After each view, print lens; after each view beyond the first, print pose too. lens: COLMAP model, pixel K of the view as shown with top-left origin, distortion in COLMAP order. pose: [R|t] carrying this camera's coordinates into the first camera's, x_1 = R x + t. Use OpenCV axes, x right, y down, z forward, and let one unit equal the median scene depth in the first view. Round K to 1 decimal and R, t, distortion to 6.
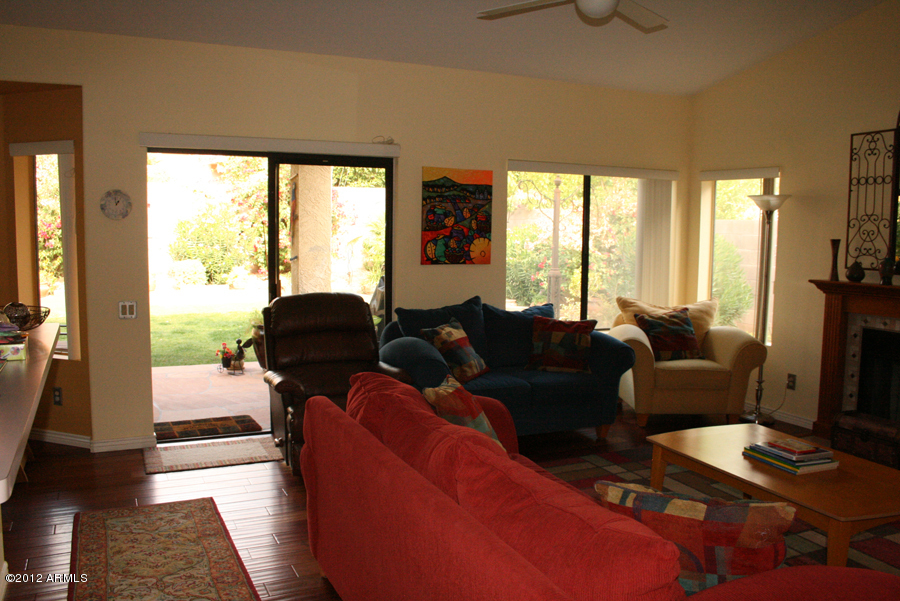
lens RADIAL K [[796.9, 0, 450.0], [0, 796.9, 300.5], [0, 0, 1]] dist [-0.009529, -0.000593]
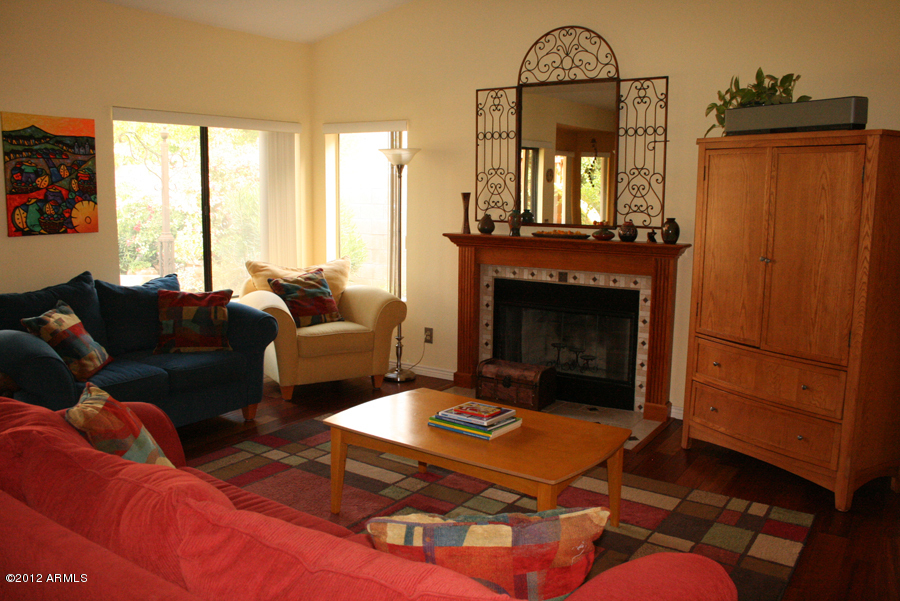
lens RADIAL K [[798.3, 0, 451.4], [0, 798.3, 297.6], [0, 0, 1]] dist [-0.144662, 0.140190]
pose [[0.866998, -0.082113, 0.491499, -0.041383], [0.055852, 0.996128, 0.067898, -0.013693], [-0.495171, -0.031417, 0.868227, 0.122019]]
